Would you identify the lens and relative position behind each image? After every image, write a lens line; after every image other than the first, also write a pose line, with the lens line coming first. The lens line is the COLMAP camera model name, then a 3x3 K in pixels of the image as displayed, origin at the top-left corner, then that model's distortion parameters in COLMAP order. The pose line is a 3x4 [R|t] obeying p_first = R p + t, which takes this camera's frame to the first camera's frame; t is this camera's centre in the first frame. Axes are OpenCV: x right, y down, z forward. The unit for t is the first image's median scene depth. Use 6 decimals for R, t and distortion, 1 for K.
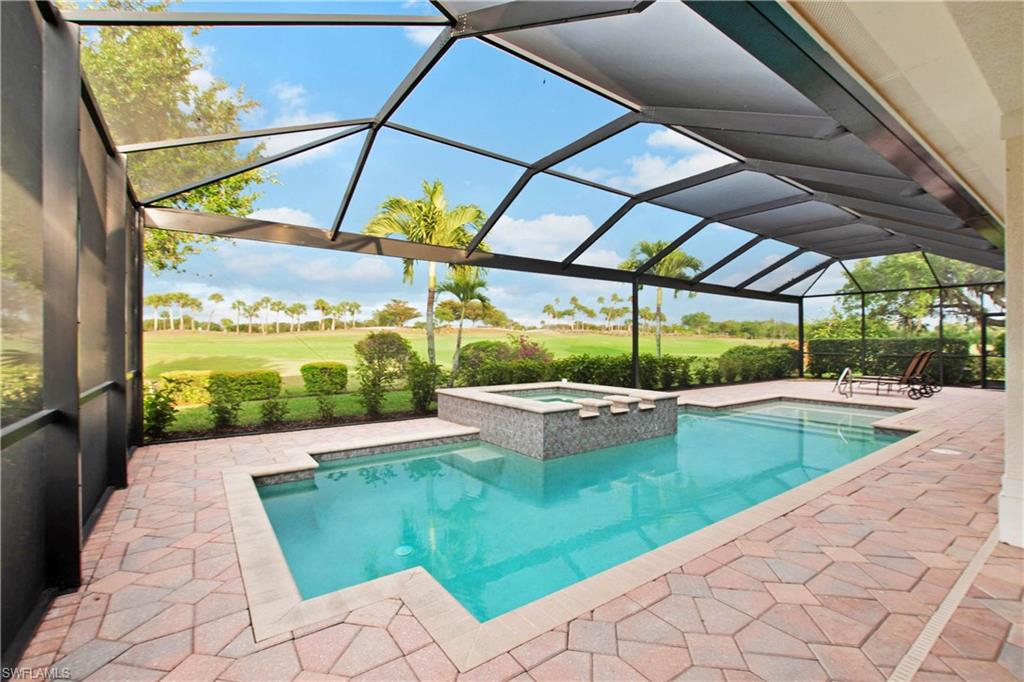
lens RADIAL K [[441.6, 0, 508.0], [0, 441.6, 344.1], [0, 0, 1]] dist [0.000690, 0.000051]
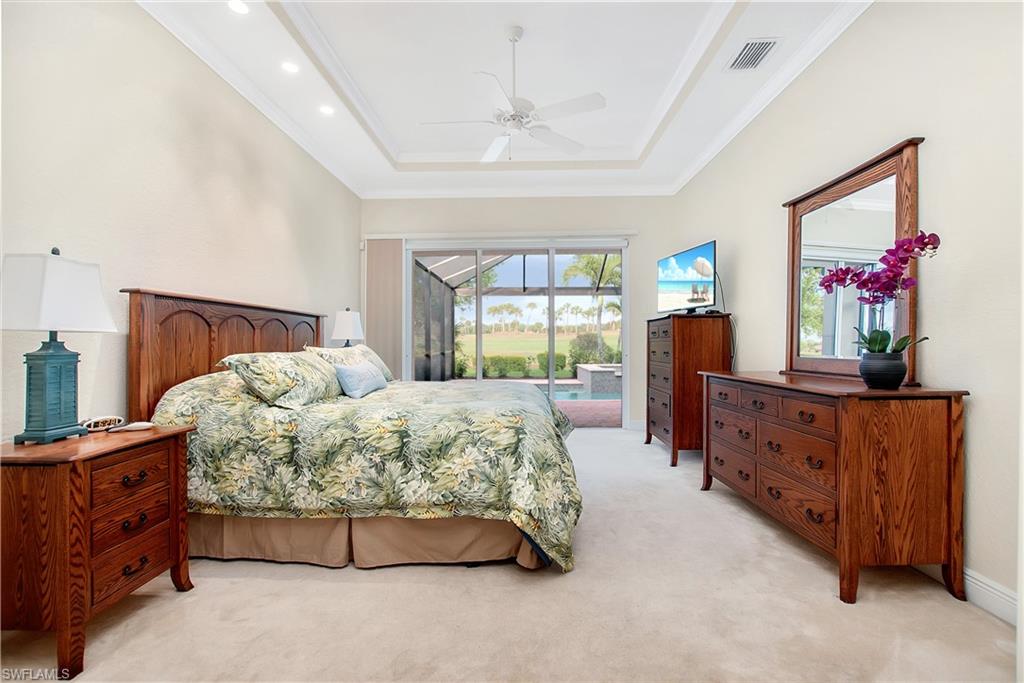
lens RADIAL K [[461.6, 0, 510.4], [0, 461.6, 344.0], [0, 0, 1]] dist [-0.018293, 0.002111]
pose [[0.793747, -0.006492, -0.608214, 0.865102], [0.009079, 0.999958, 0.001174, 0.012409], [0.608181, -0.006454, 0.793772, -0.767497]]
